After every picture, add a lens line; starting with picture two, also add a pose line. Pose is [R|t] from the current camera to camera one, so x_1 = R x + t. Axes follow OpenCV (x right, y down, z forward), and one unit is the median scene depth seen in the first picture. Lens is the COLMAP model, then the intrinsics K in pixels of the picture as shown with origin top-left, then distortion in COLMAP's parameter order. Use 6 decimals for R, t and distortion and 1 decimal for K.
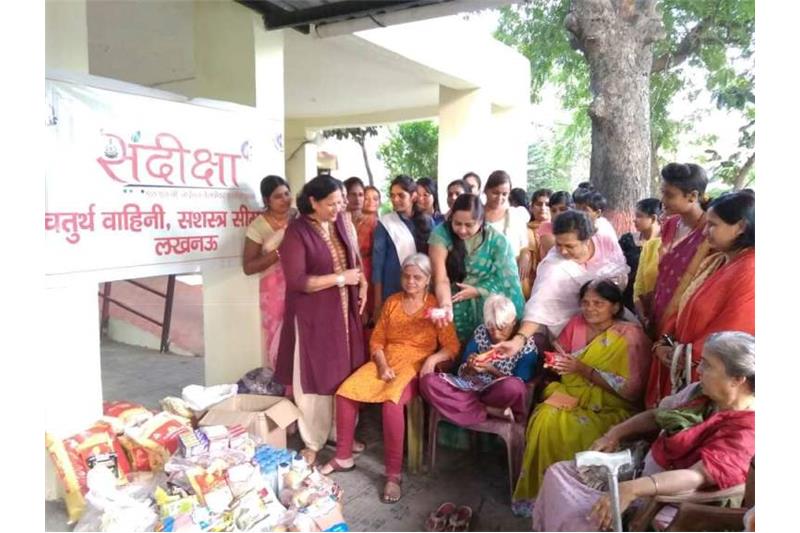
lens RADIAL K [[573.9, 0, 402.6], [0, 573.9, 261.5], [0, 0, 1]] dist [0.055379, -0.082566]
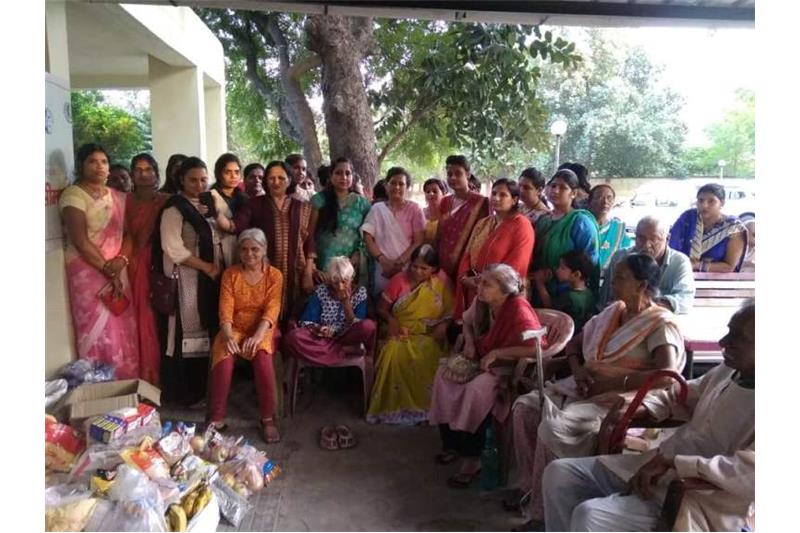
lens RADIAL K [[573.9, 0, 395.0], [0, 573.9, 260.7], [0, 0, 1]] dist [0.055379, -0.082566]
pose [[0.796766, -0.071191, 0.600080, -0.435639], [0.049495, 0.997388, 0.052609, 0.004210], [-0.602257, -0.012217, 0.798208, -0.051357]]
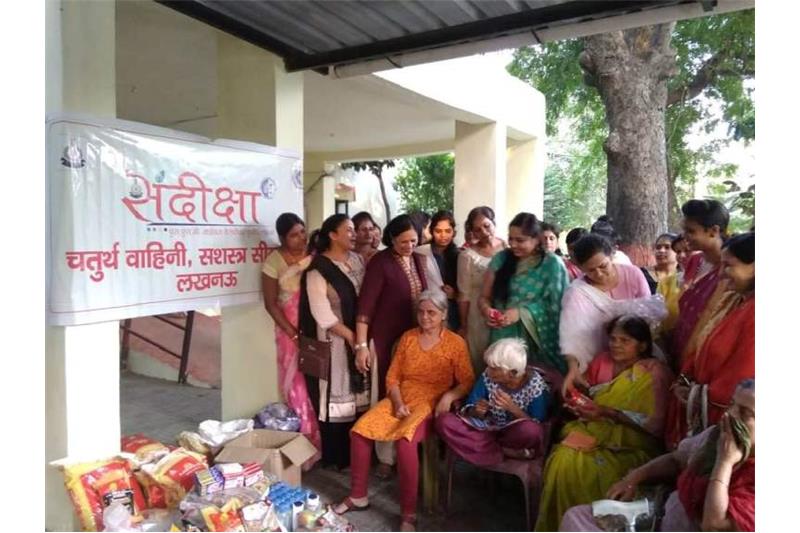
lens RADIAL K [[573.9, 0, 401.3], [0, 573.9, 260.7], [0, 0, 1]] dist [0.055379, -0.082566]
pose [[0.999497, 0.000817, -0.031714, 0.002571], [-0.002403, 0.998745, -0.050026, -0.014093], [0.031633, 0.050077, 0.998244, -0.007858]]
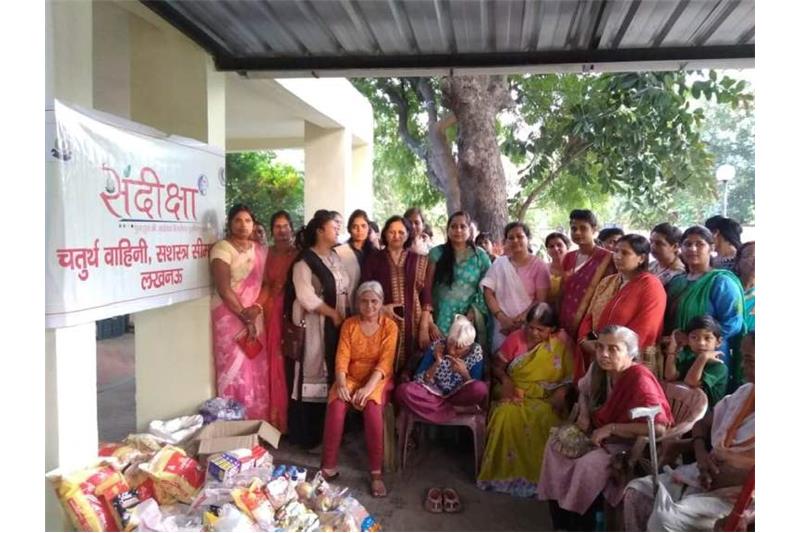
lens RADIAL K [[573.9, 0, 397.3], [0, 573.9, 262.3], [0, 0, 1]] dist [0.055379, -0.082566]
pose [[0.926192, -0.011737, 0.376870, -0.371824], [0.026064, 0.999118, -0.032938, -0.012470], [-0.376151, 0.040329, 0.925680, -0.087907]]
